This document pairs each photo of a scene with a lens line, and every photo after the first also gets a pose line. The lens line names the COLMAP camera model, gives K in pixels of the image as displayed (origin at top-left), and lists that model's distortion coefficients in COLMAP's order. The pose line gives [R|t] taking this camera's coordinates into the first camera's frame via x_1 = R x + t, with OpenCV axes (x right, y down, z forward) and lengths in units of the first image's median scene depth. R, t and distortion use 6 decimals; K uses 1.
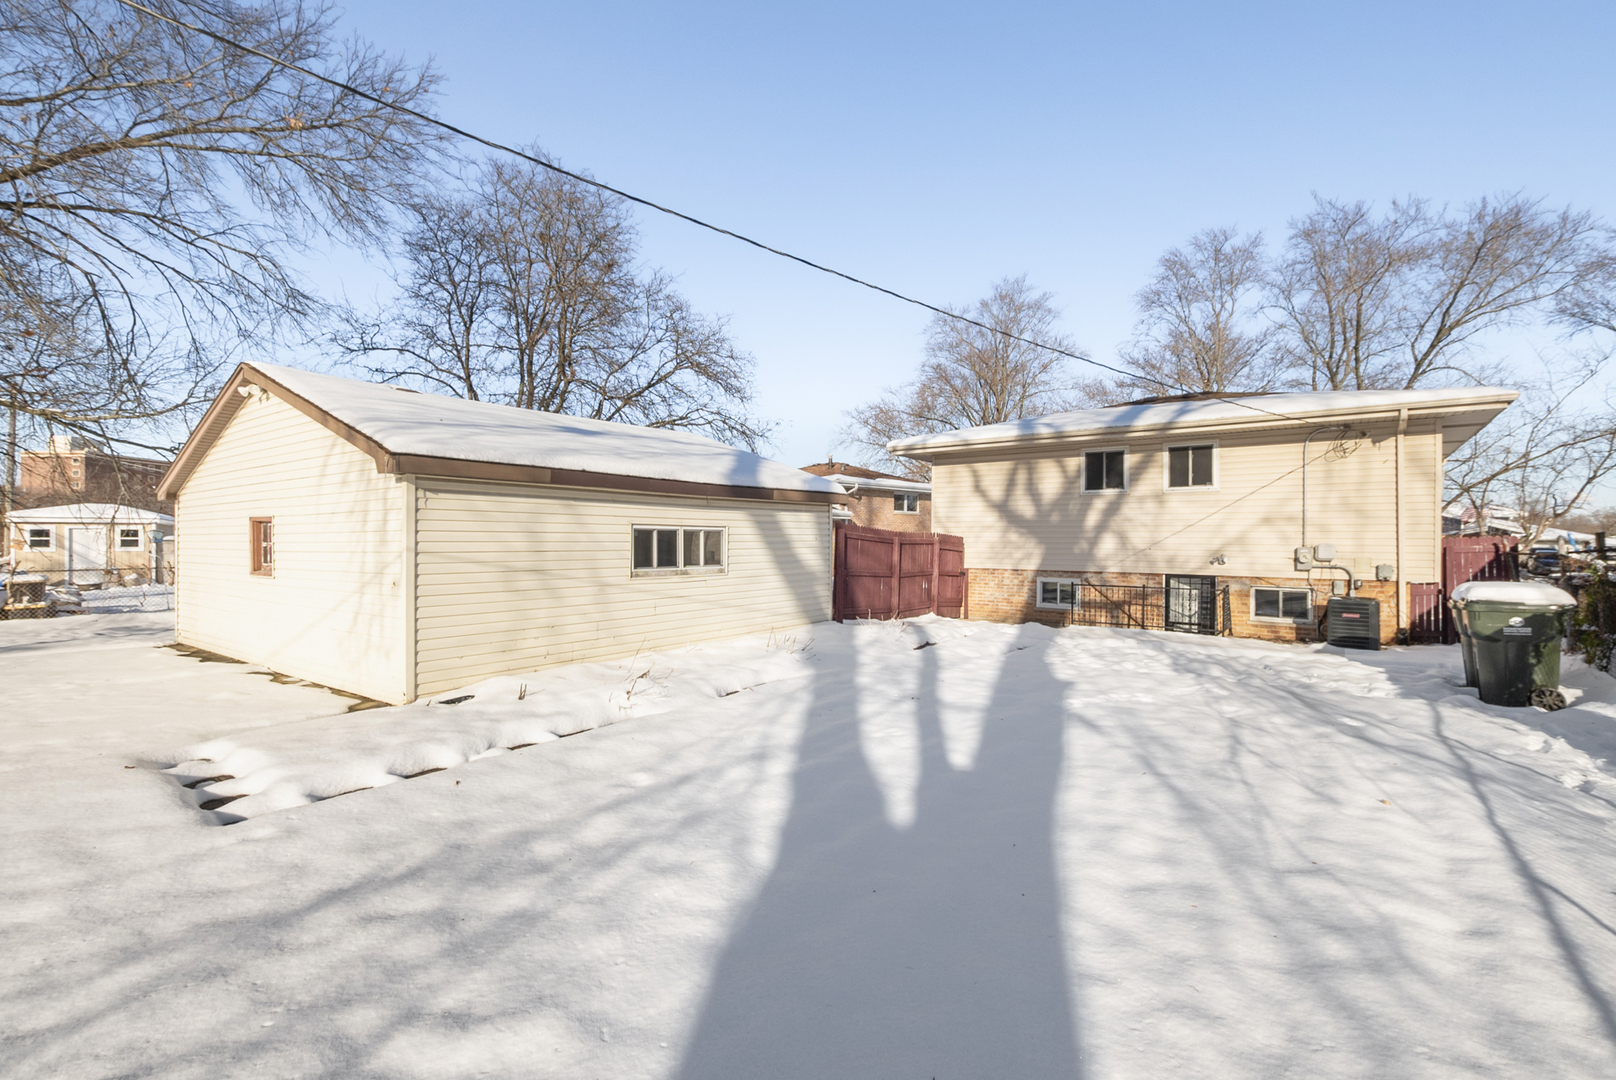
lens RADIAL K [[715.6, 0, 820.6], [0, 715.6, 540.9], [0, 0, 1]] dist [0.008118, -0.003650]
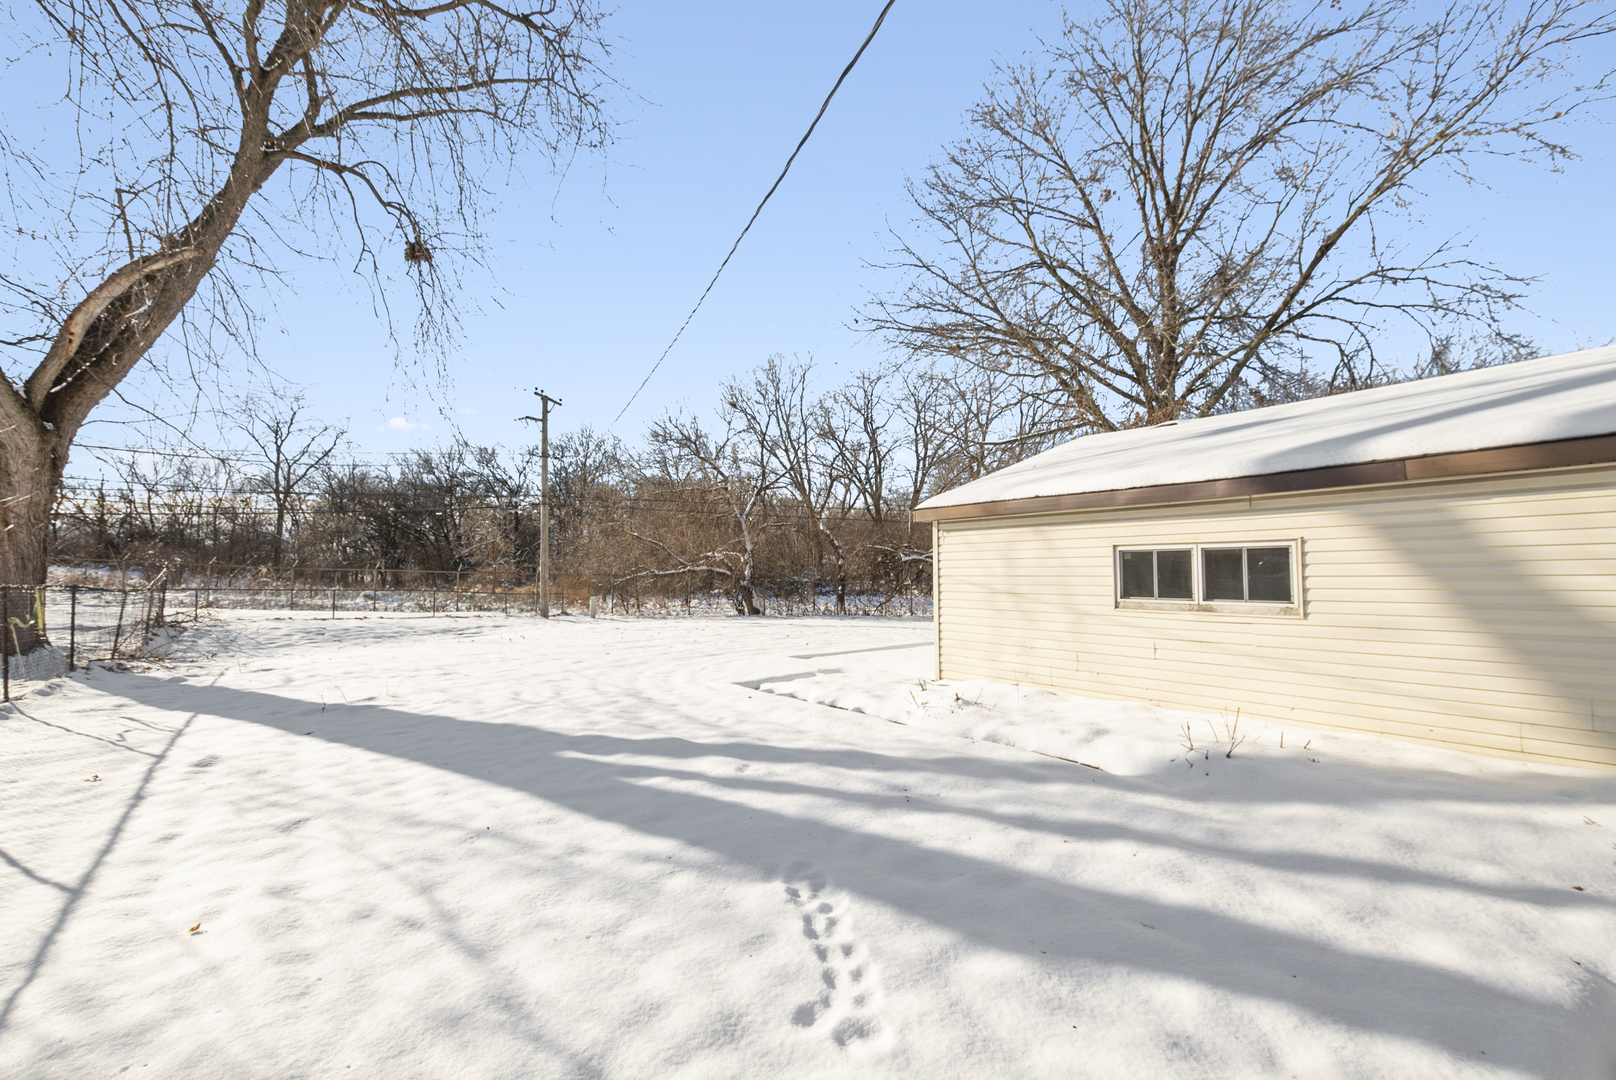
lens RADIAL K [[715.6, 0, 820.6], [0, 715.6, 540.9], [0, 0, 1]] dist [0.008118, -0.003650]
pose [[-0.291476, -0.039194, -0.955775, 0.819144], [0.006880, 0.999048, -0.043067, 0.006786], [0.956553, -0.019129, -0.290929, 1.133665]]
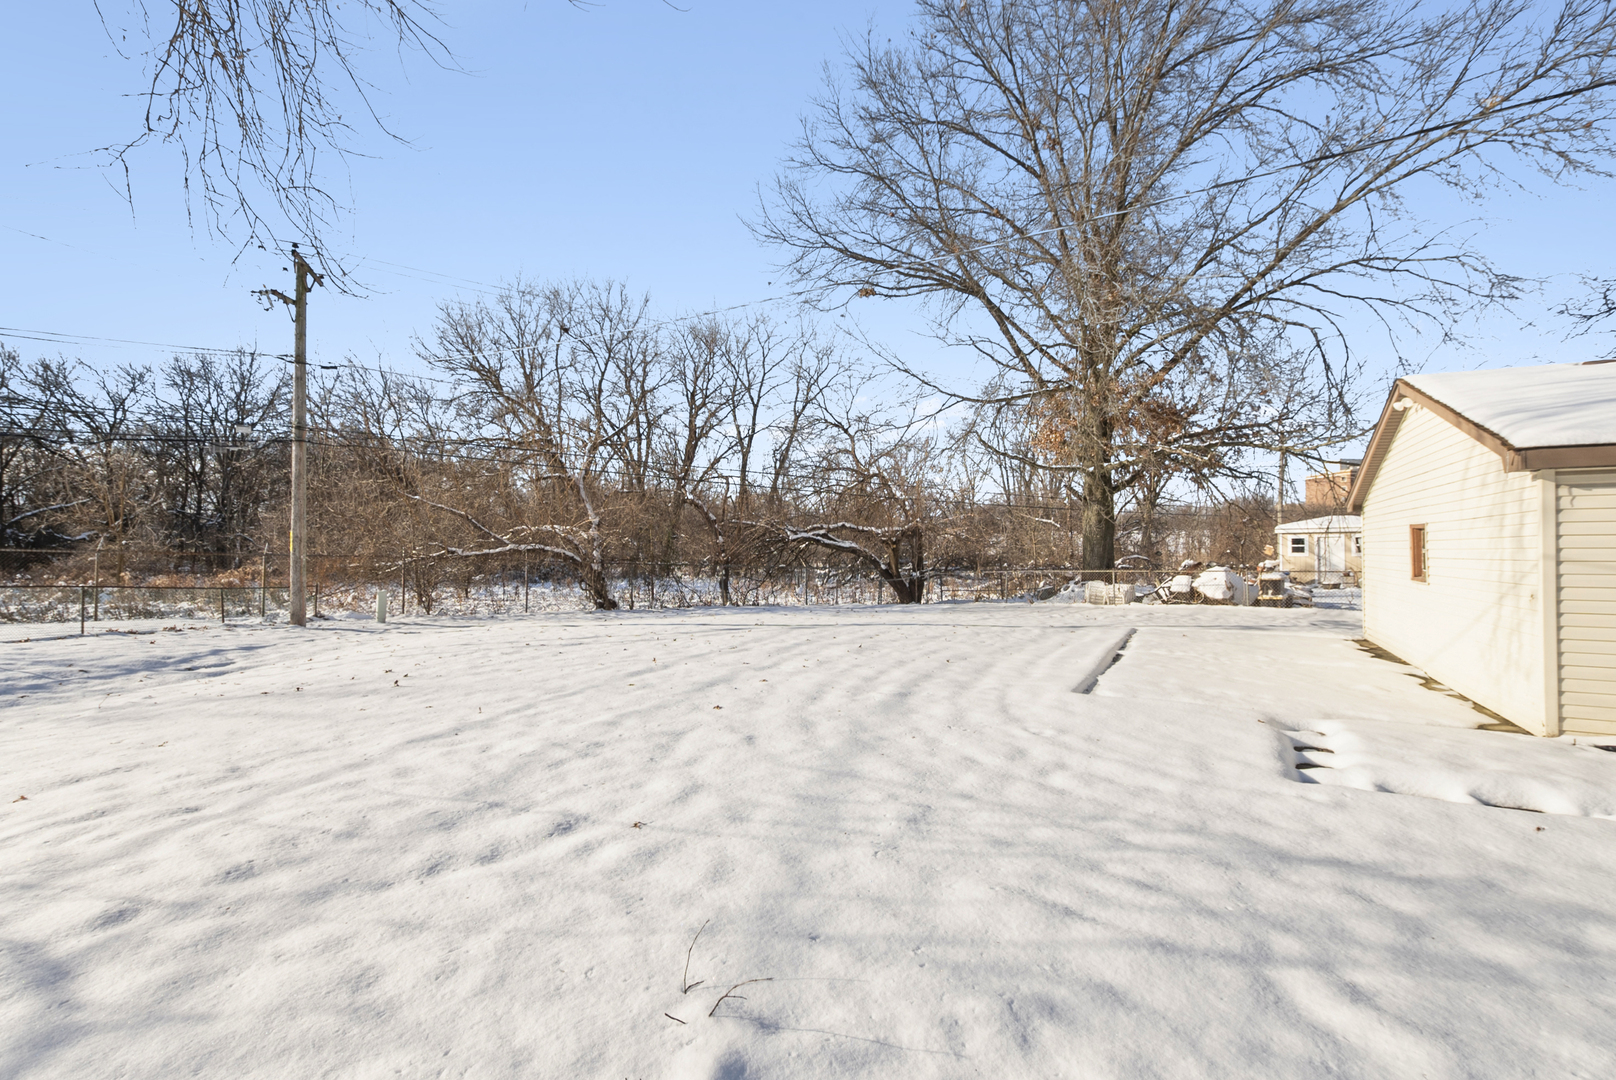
lens RADIAL K [[715.6, 0, 820.6], [0, 715.6, 540.9], [0, 0, 1]] dist [0.008118, -0.003650]
pose [[0.131389, -0.012915, -0.991247, 0.165566], [0.004915, 0.999911, -0.012377, -0.001423], [0.991319, -0.003245, 0.131440, 0.022347]]
